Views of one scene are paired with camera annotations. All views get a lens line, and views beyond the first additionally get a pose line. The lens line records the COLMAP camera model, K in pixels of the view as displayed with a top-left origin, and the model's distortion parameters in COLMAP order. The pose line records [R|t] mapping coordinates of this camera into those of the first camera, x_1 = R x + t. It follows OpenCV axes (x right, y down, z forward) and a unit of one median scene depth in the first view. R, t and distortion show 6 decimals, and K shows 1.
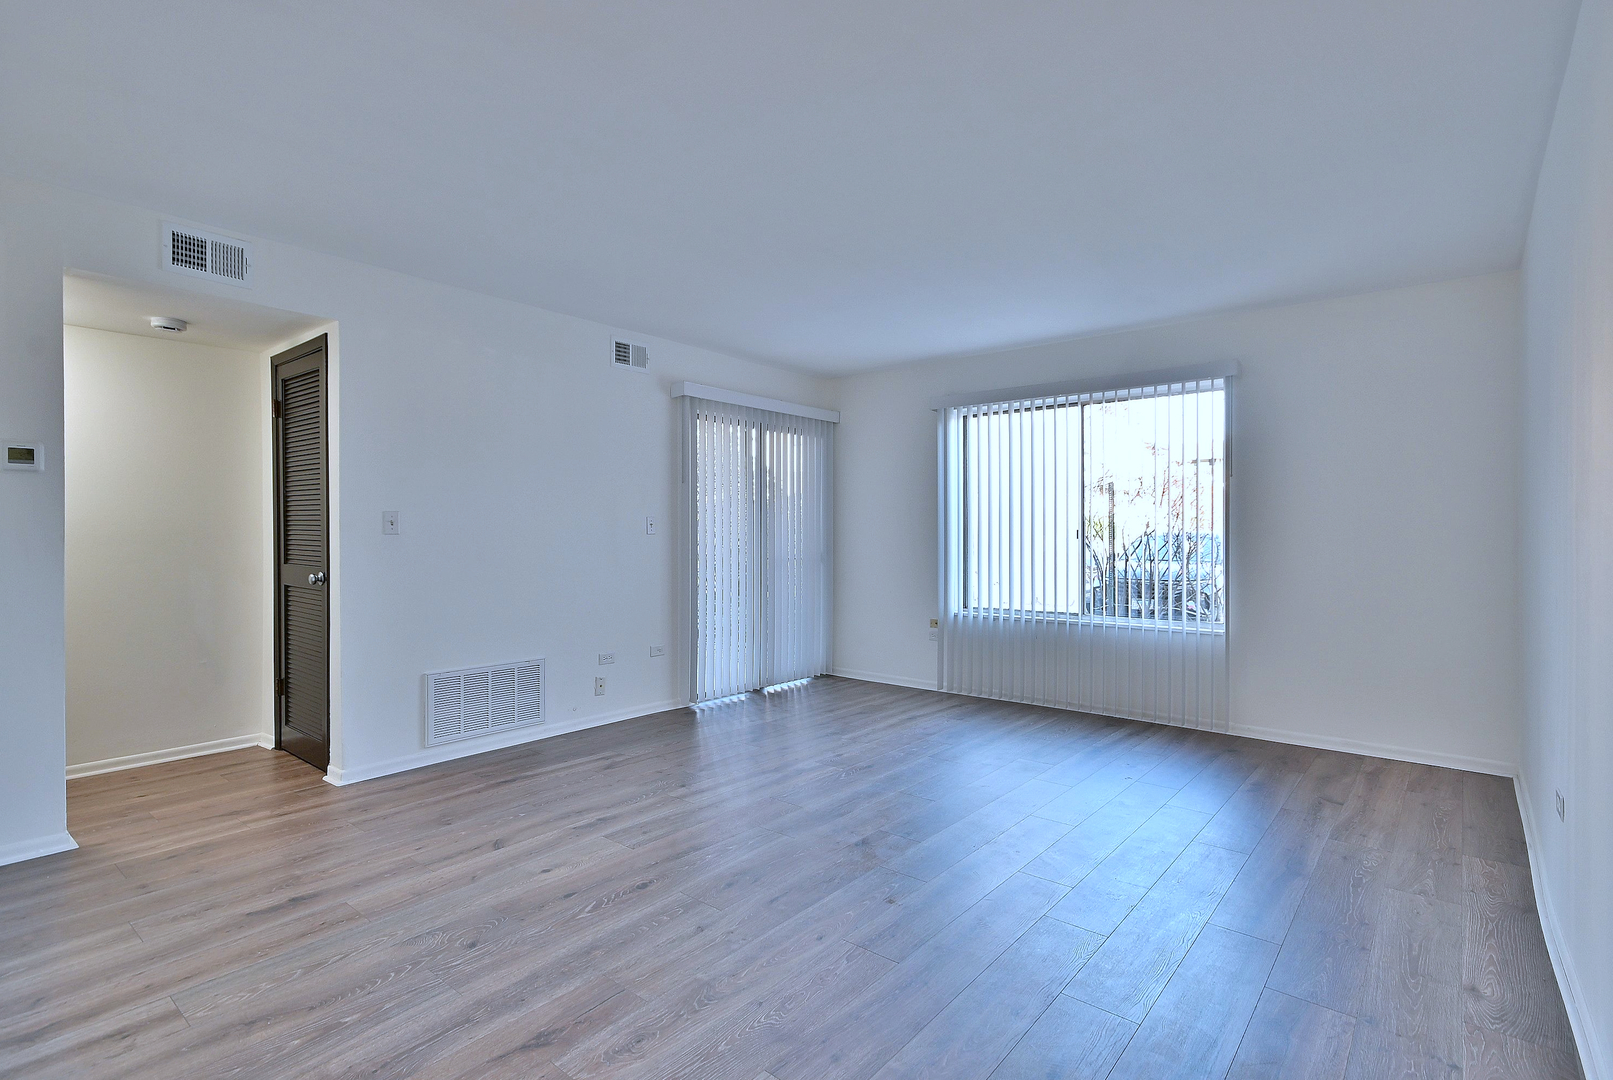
lens RADIAL K [[770.4, 0, 801.5], [0, 770.4, 538.0], [0, 0, 1]] dist [0.014891, 0.000231]
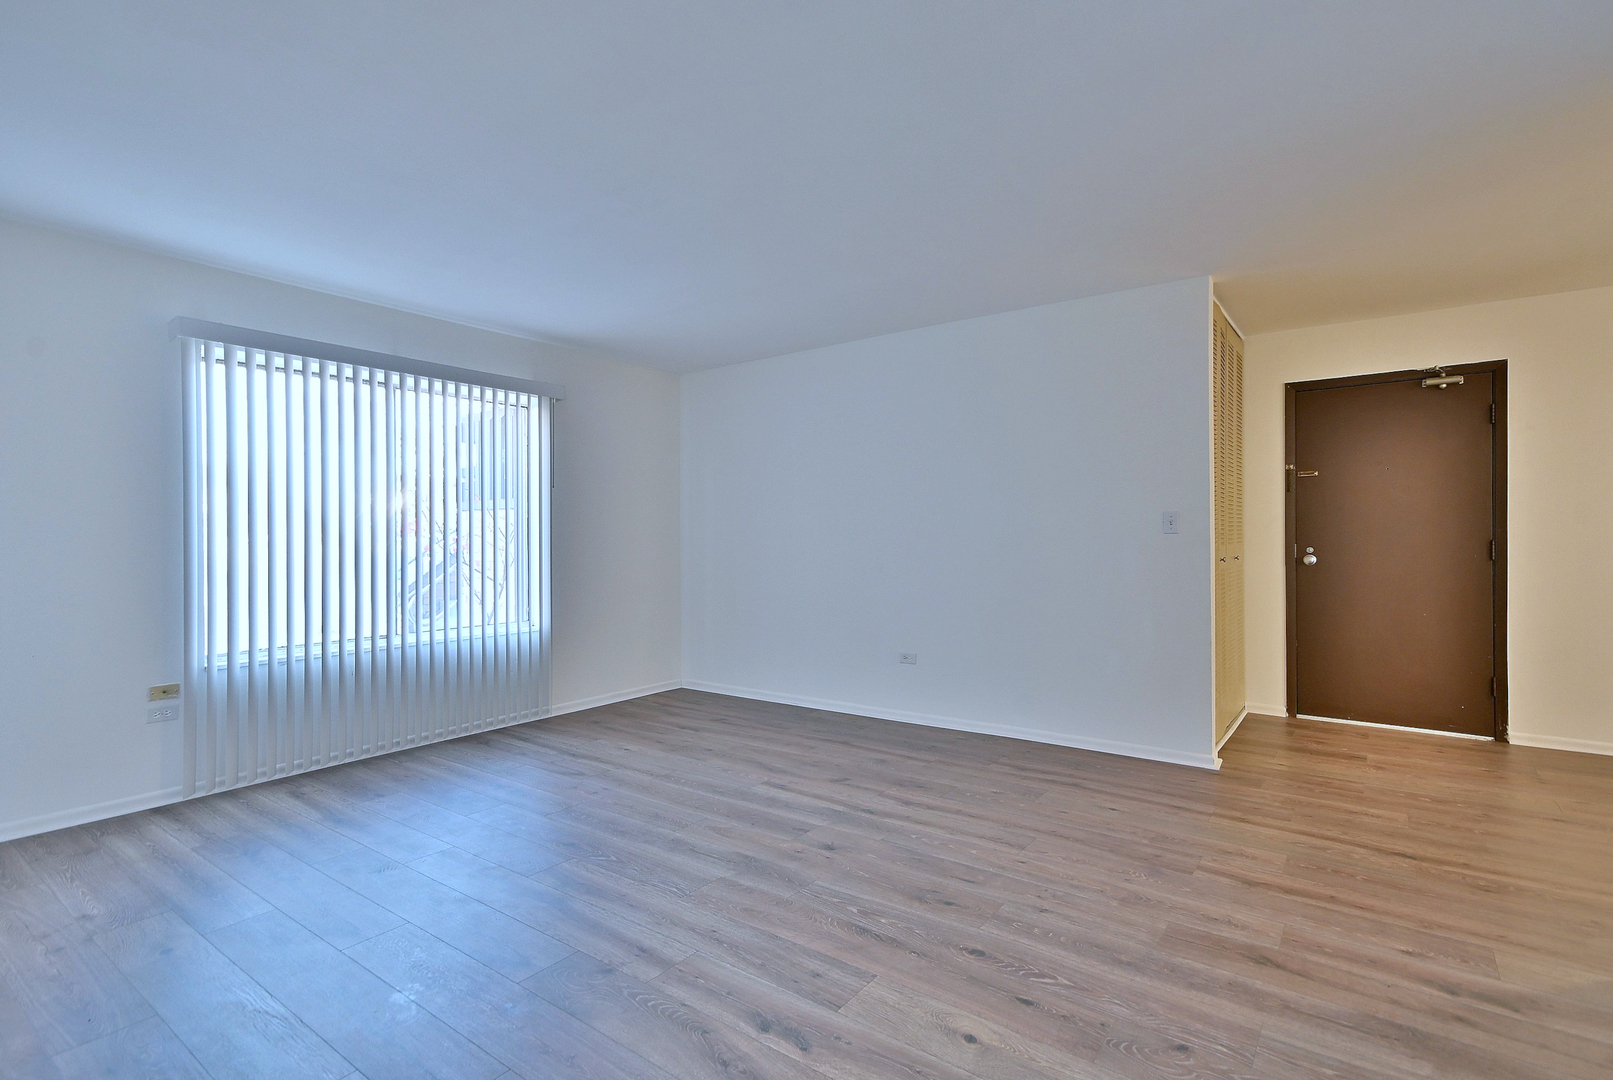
lens RADIAL K [[770.4, 0, 801.5], [0, 770.4, 538.0], [0, 0, 1]] dist [0.014891, 0.000231]
pose [[-0.051993, -0.001152, 0.998647, -0.858530], [0.011388, 0.999934, 0.001746, -0.005161], [-0.998583, 0.011463, -0.051976, 1.016902]]
